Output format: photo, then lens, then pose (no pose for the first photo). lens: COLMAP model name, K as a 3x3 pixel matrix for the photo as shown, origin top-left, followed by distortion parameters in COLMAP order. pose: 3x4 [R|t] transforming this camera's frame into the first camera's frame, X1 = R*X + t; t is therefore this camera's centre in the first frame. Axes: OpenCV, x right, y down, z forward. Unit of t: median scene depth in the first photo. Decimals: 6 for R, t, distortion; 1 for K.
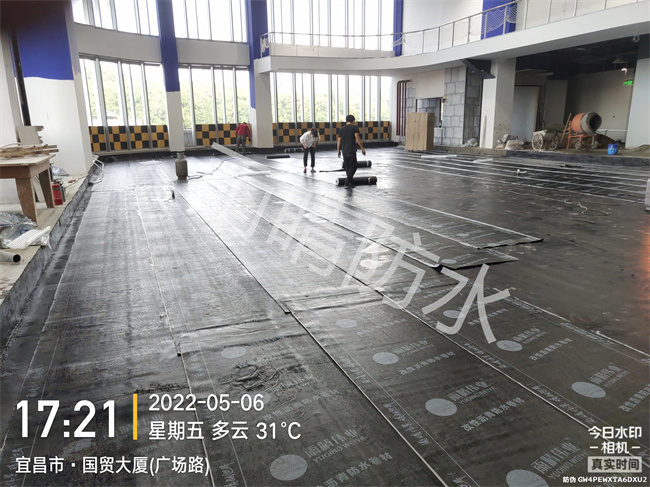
lens RADIAL K [[476.3, 0, 325.0], [0, 476.3, 243.5], [0, 0, 1]] dist [-0.007120, 0.005146]
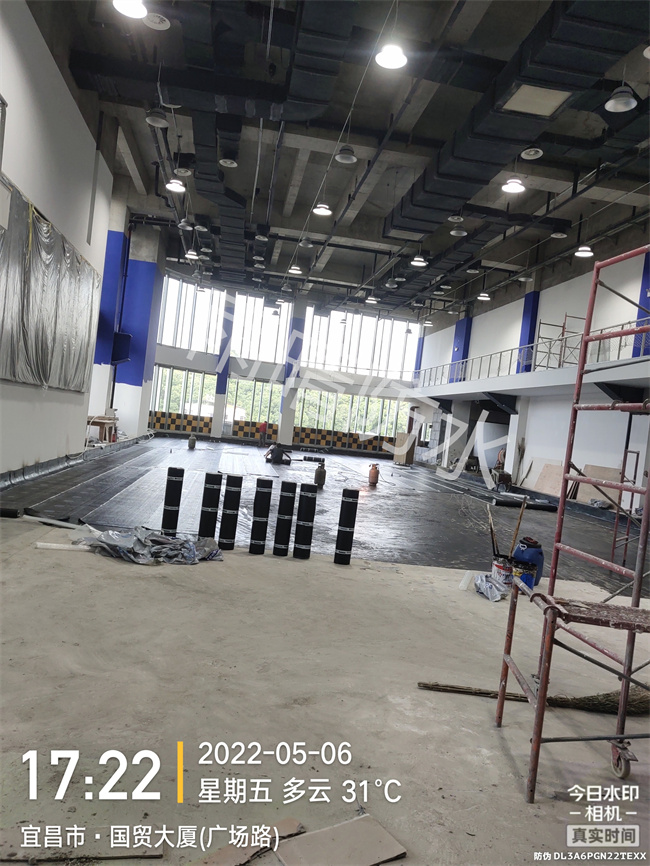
lens RADIAL K [[634.6, 0, 325.0], [0, 634.6, 433.0], [0, 0, 1]] dist [-0.007120, 0.005146]
pose [[0.961349, 0.127350, -0.244111, 0.408790], [-0.183313, 0.957577, -0.222358, 0.129090], [0.205438, 0.258512, 0.943910, -0.596301]]
